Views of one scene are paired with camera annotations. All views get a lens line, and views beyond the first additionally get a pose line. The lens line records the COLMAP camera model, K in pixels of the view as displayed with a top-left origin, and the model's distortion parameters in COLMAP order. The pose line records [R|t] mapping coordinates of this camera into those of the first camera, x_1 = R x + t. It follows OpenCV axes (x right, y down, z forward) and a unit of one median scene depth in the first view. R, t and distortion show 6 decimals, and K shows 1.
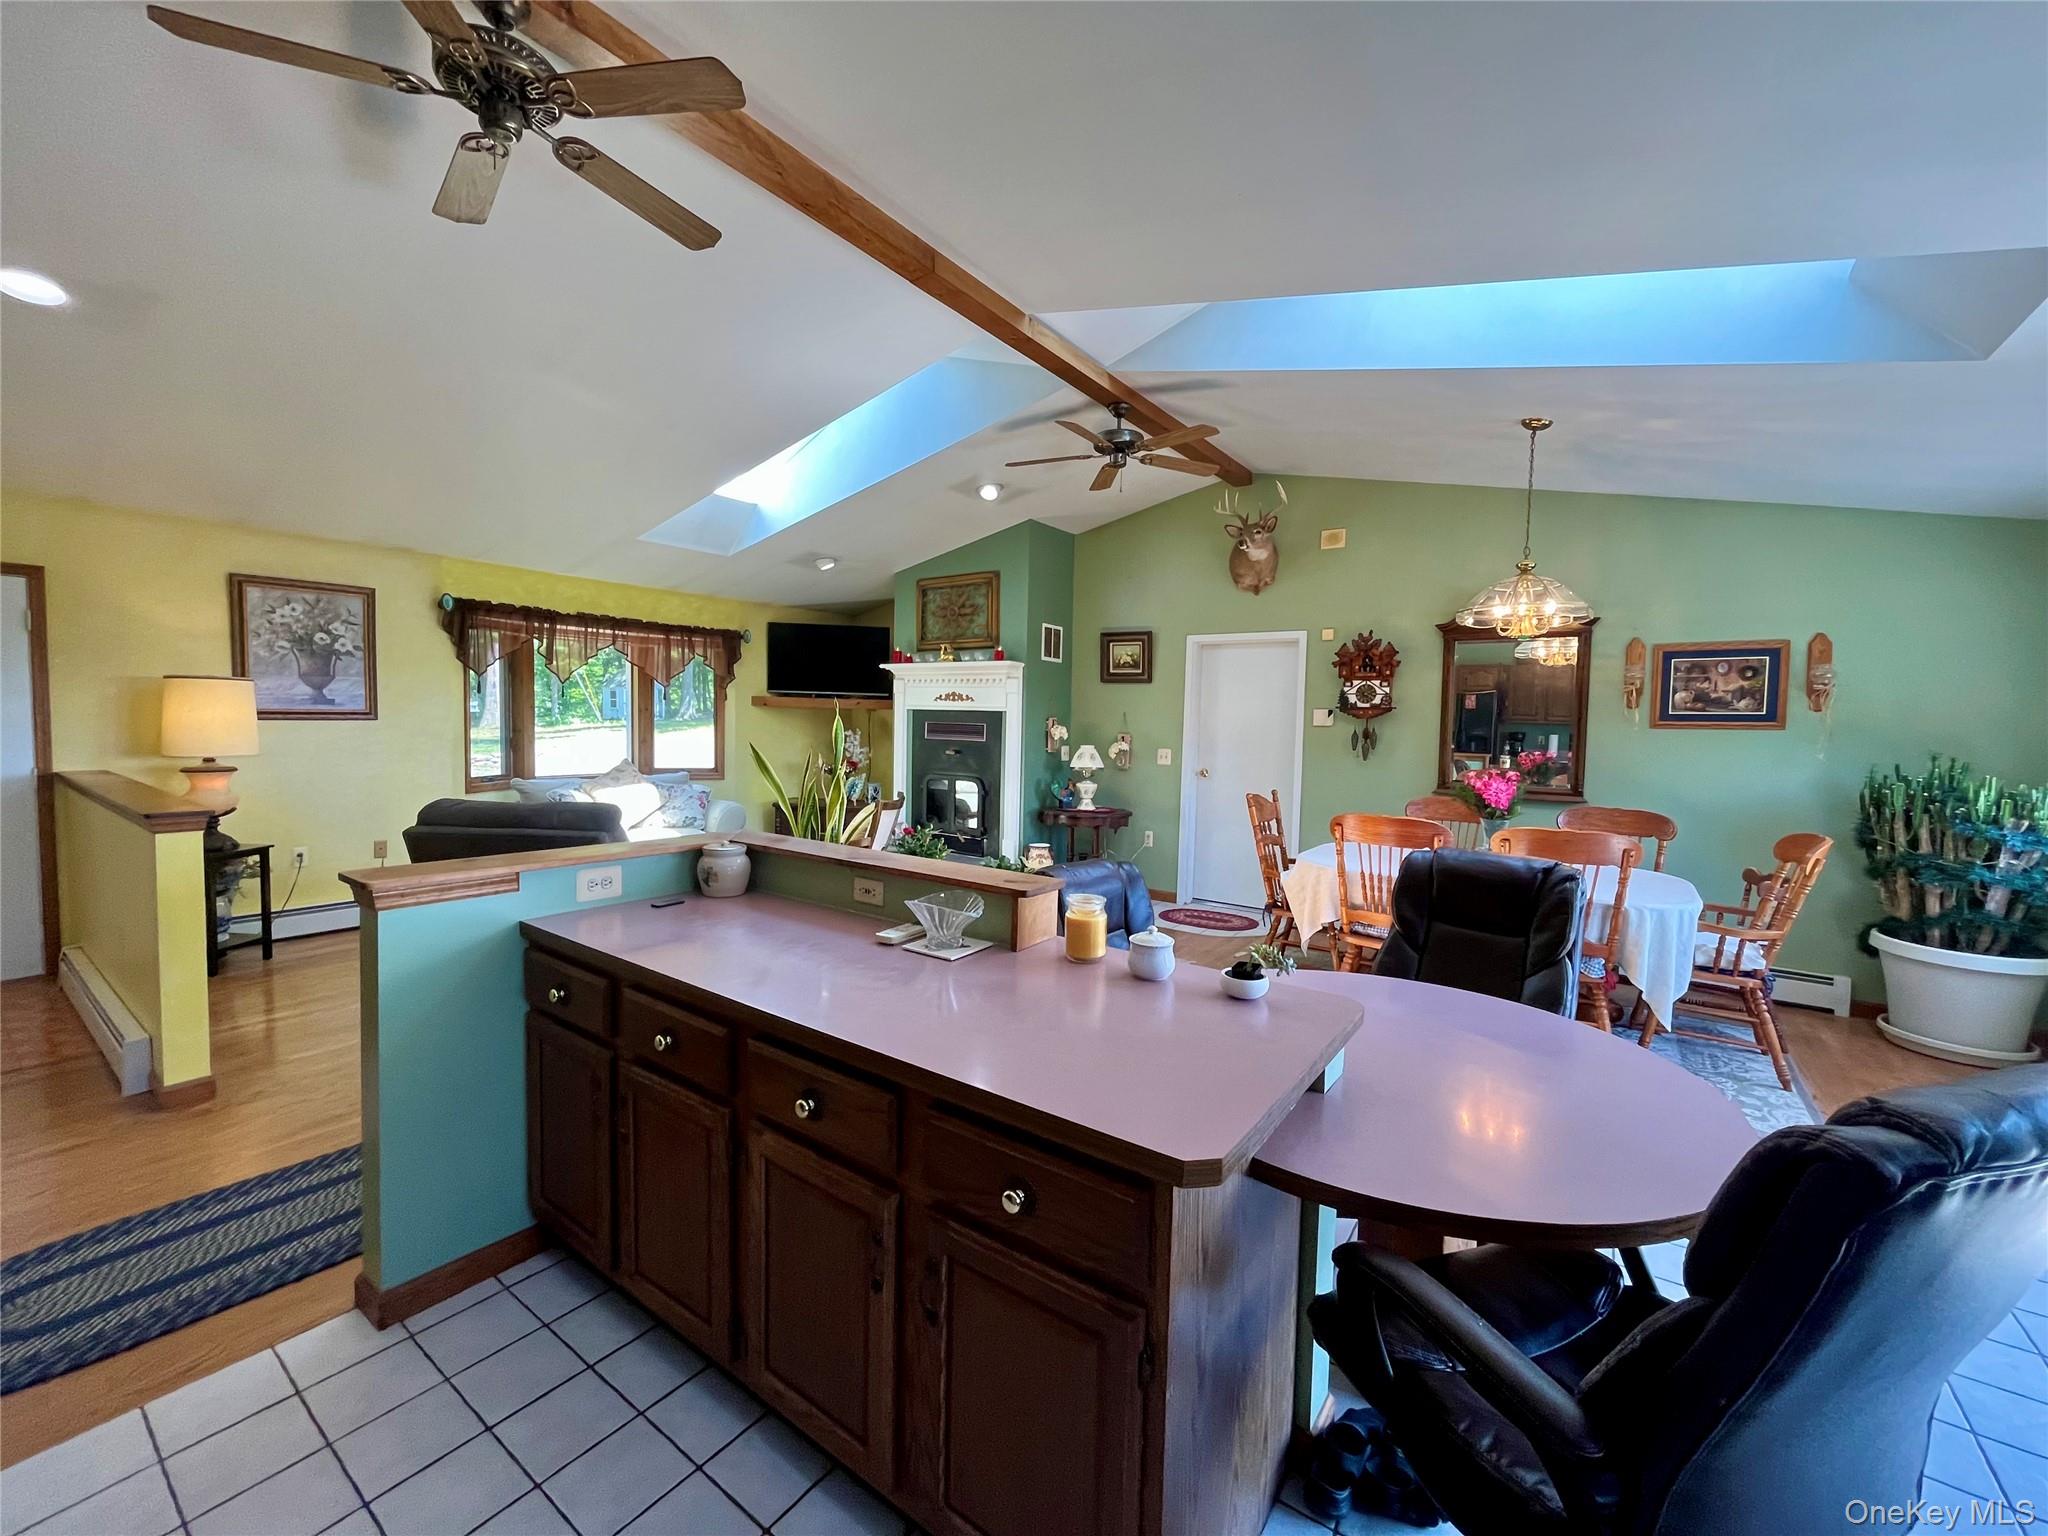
lens RADIAL K [[825.6, 0, 1017.4], [0, 825.6, 765.5], [0, 0, 1]] dist [-0.002326, -0.000459]
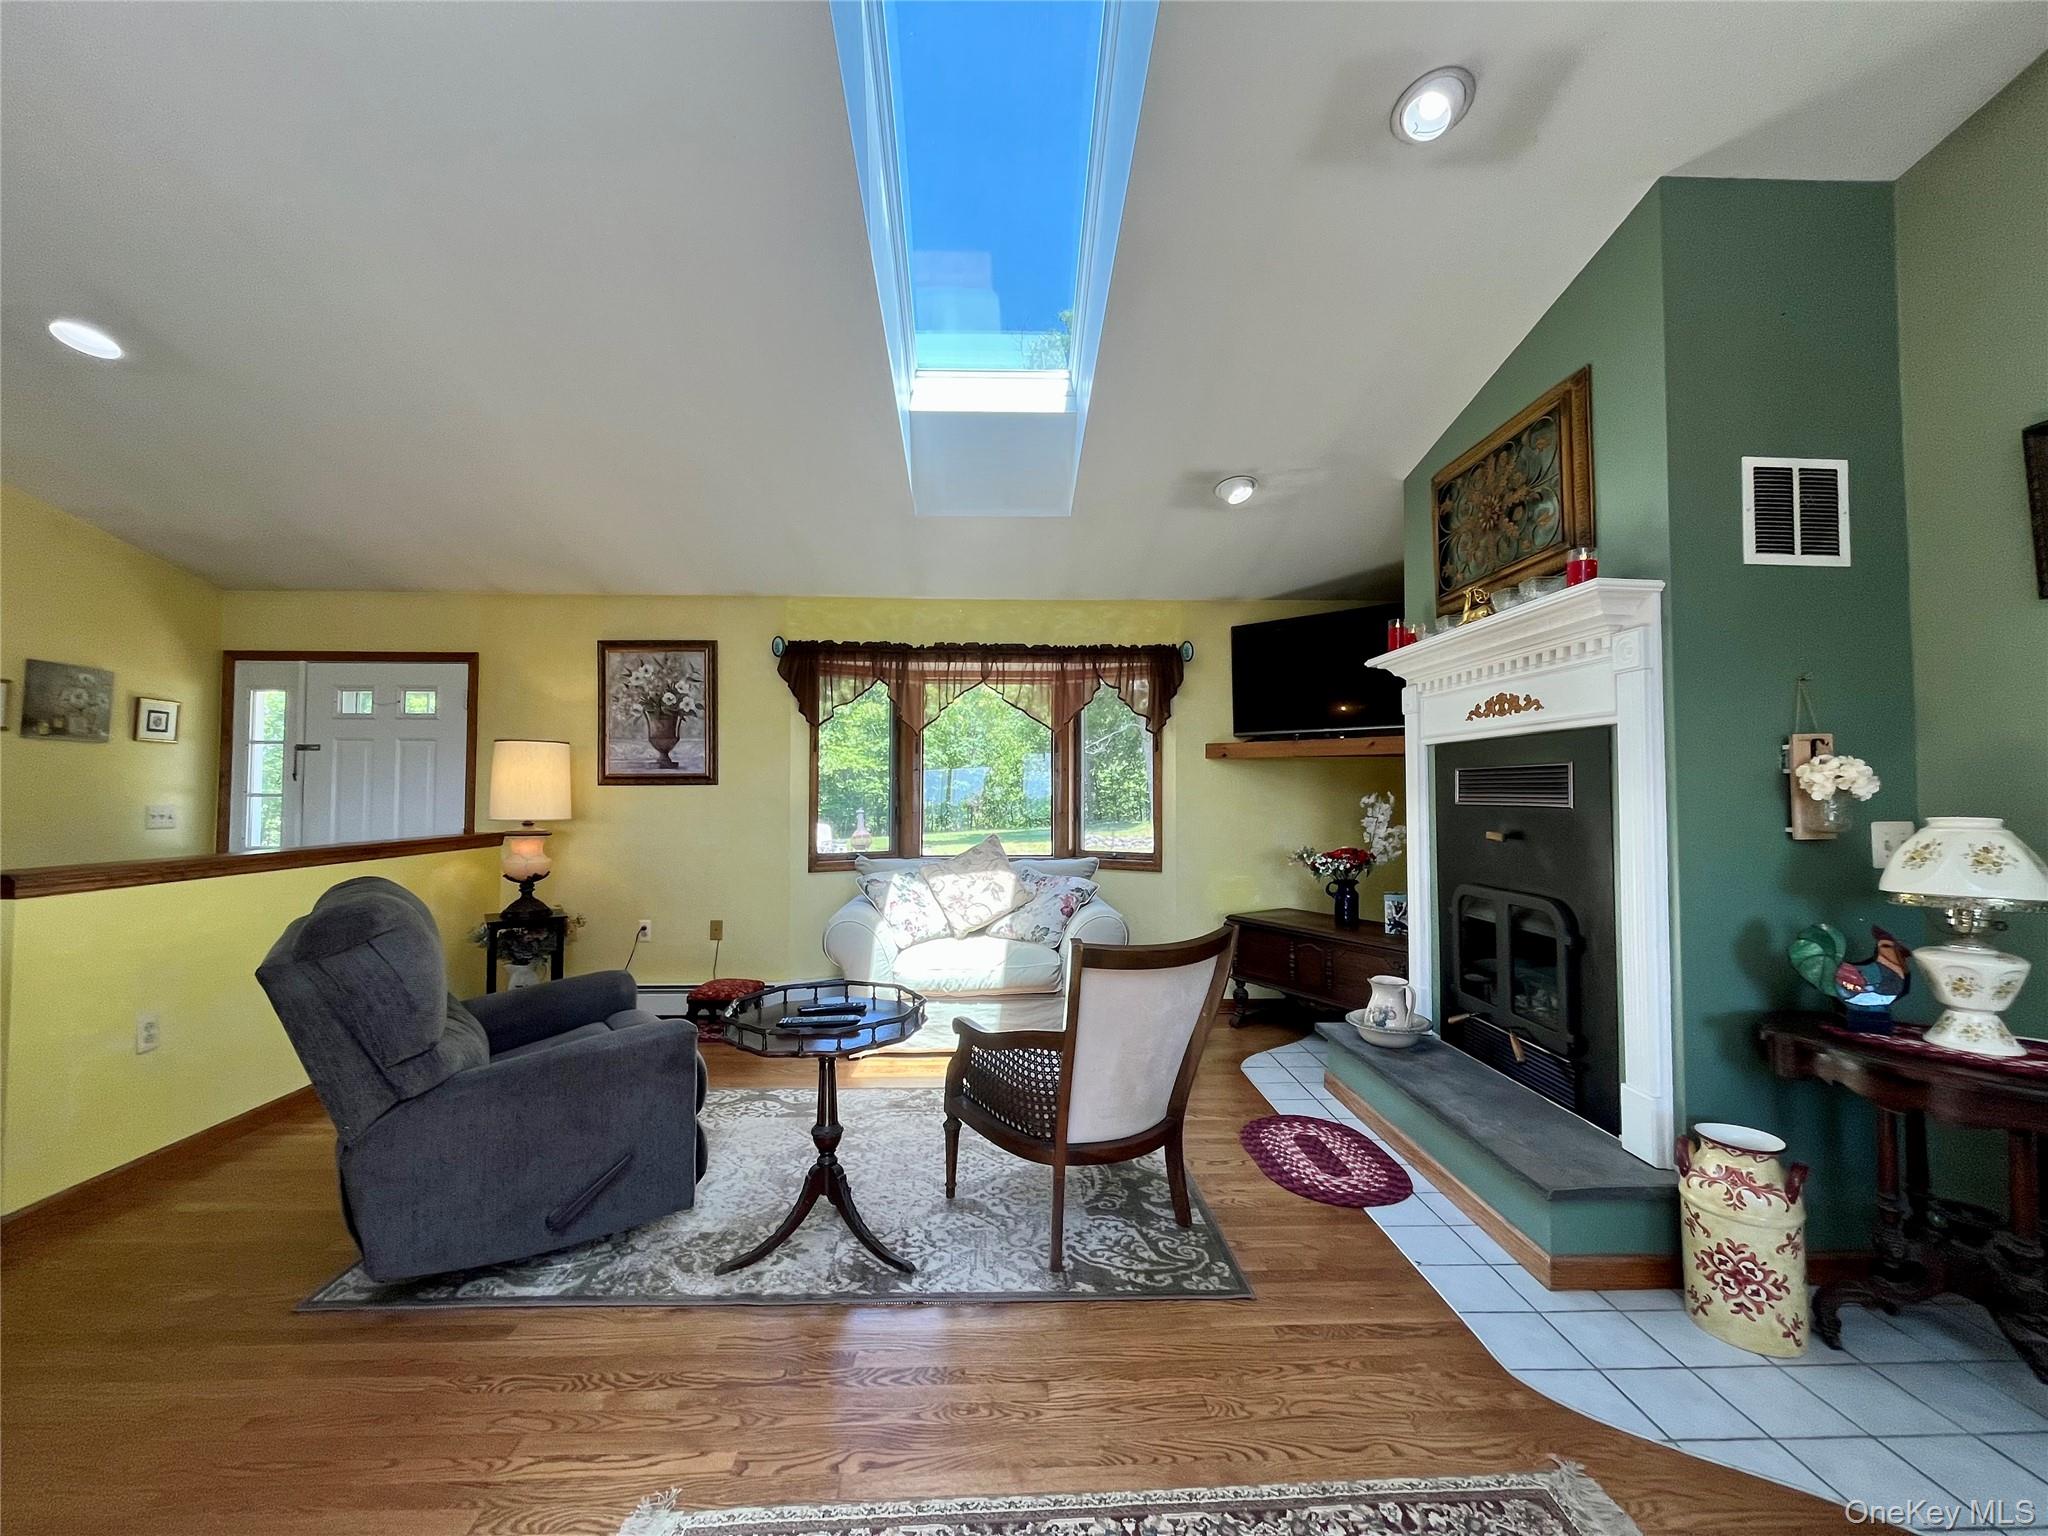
lens RADIAL K [[825.6, 0, 1017.4], [0, 825.6, 765.5], [0, 0, 1]] dist [-0.002326, -0.000459]
pose [[0.607857, -0.049253, -0.792517, 0.116110], [-0.034861, 0.995457, -0.088603, -0.006098], [0.793281, 0.081486, 0.603379, 0.594158]]
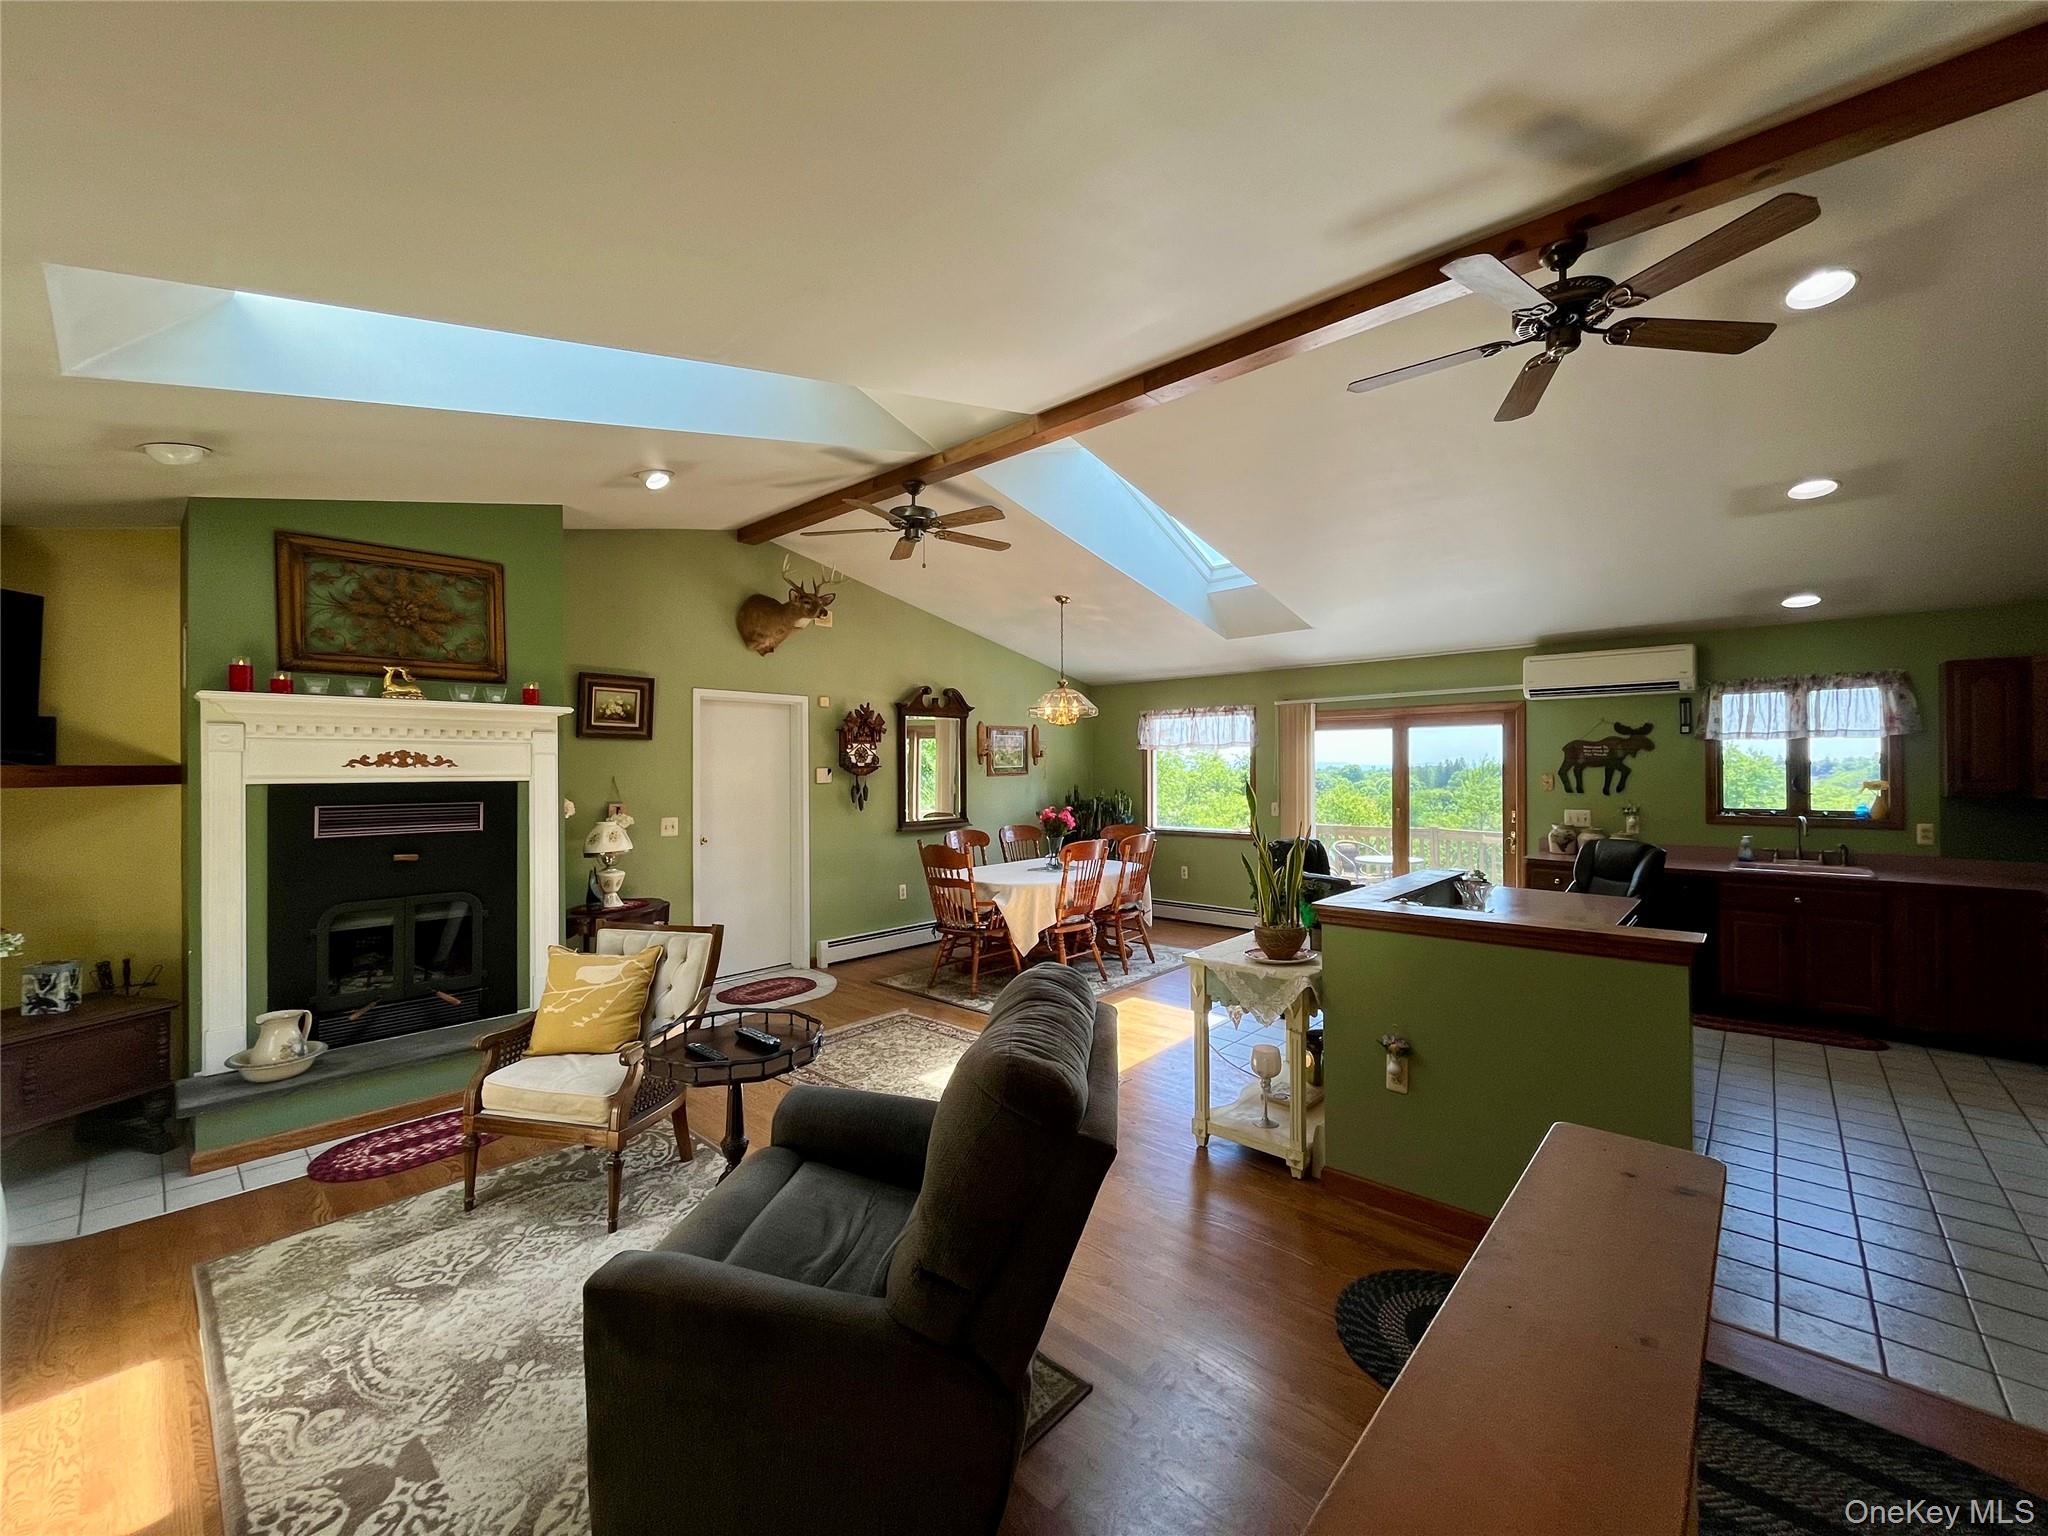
lens RADIAL K [[825.6, 0, 1017.4], [0, 825.6, 765.5], [0, 0, 1]] dist [-0.002326, -0.000459]
pose [[0.117676, -0.021203, 0.992826, -0.643157], [0.065502, 0.997760, 0.013544, -0.063652], [-0.990889, 0.063439, 0.118801, 0.555702]]
